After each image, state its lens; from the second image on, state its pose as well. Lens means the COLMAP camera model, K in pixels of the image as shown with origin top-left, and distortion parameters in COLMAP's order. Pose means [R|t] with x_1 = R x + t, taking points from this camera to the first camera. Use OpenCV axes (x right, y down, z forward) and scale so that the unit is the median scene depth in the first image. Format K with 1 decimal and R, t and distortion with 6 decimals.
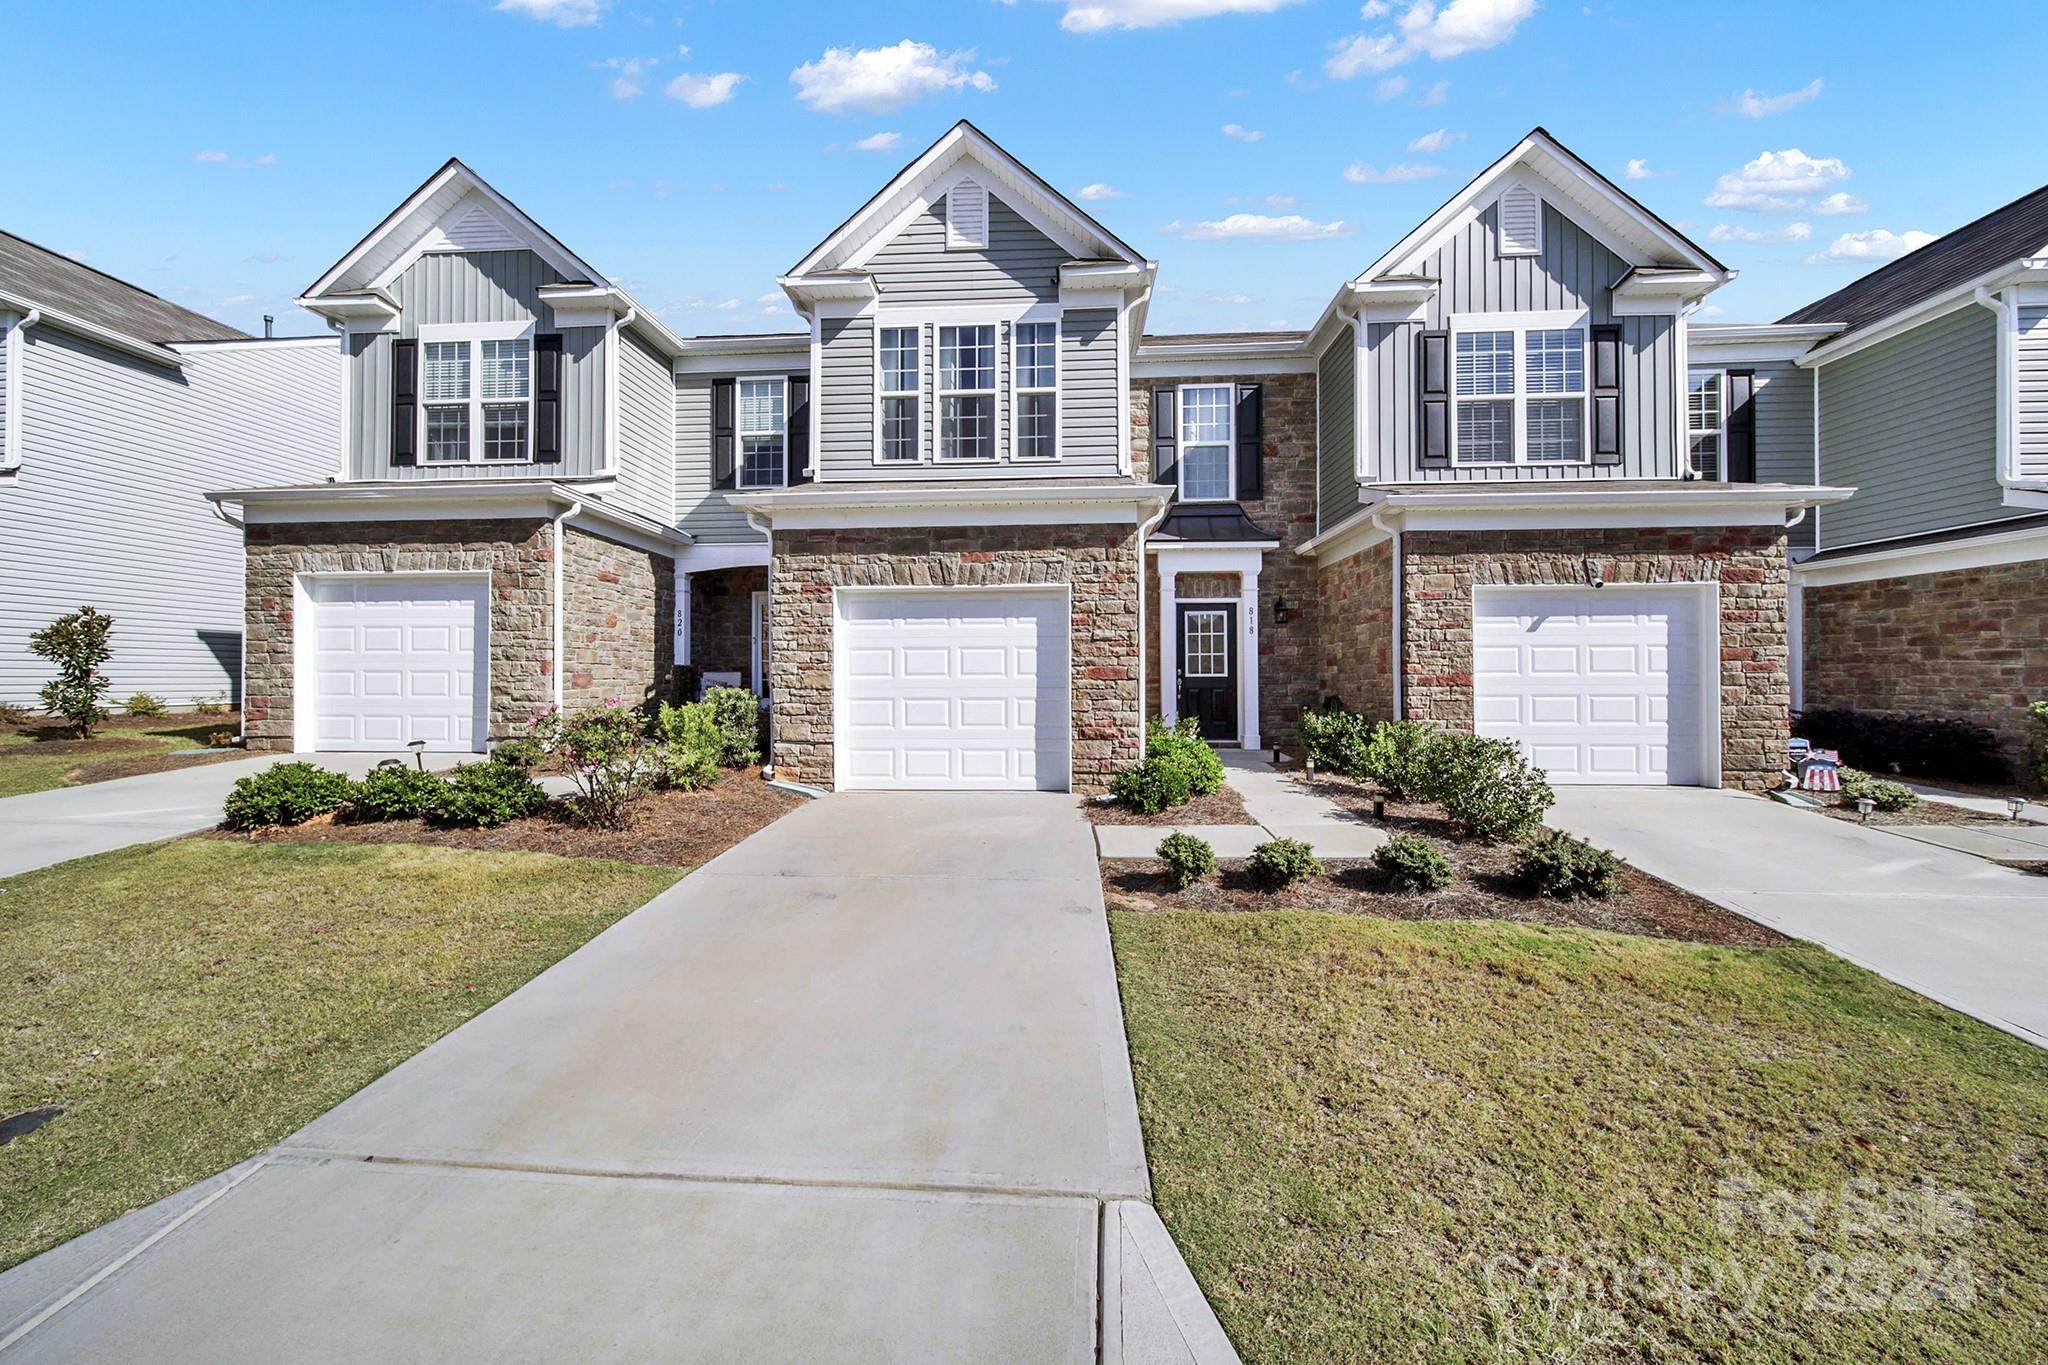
lens RADIAL K [[751.4, 0, 1021.2], [0, 751.4, 661.5], [0, 0, 1]] dist [-0.000394, -0.000317]
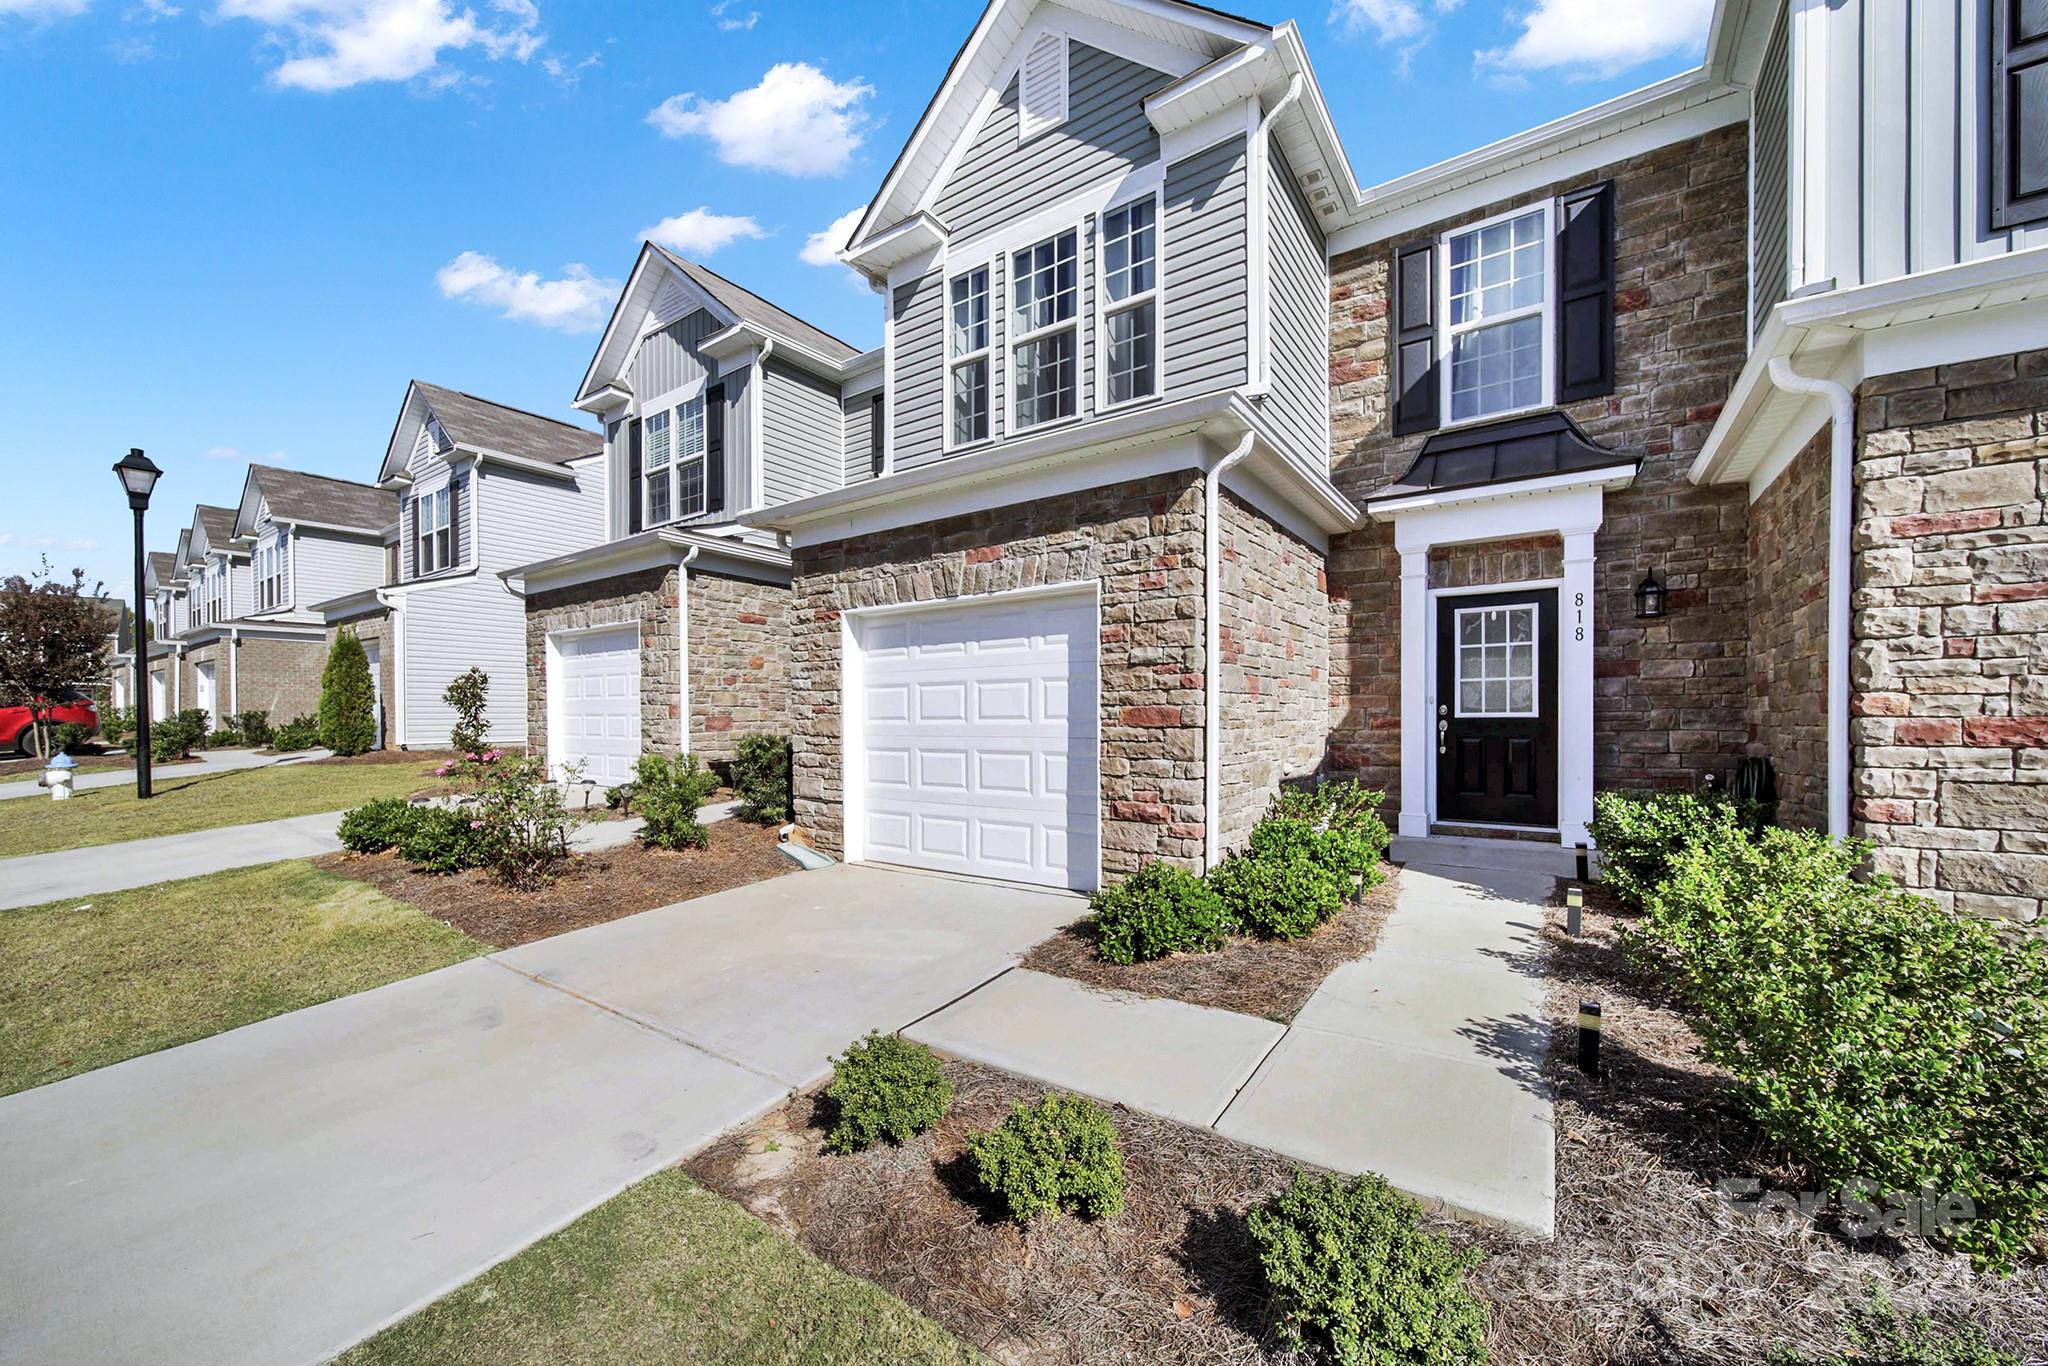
lens RADIAL K [[789.5, 0, 1002.6], [0, 789.5, 715.2], [0, 0, 1]] dist [0.000061, -0.000675]
pose [[0.839105, -0.002577, -0.543963, 0.310203], [0.017239, 0.999612, 0.021858, -0.001955], [0.543696, -0.027719, 0.838824, 0.320712]]
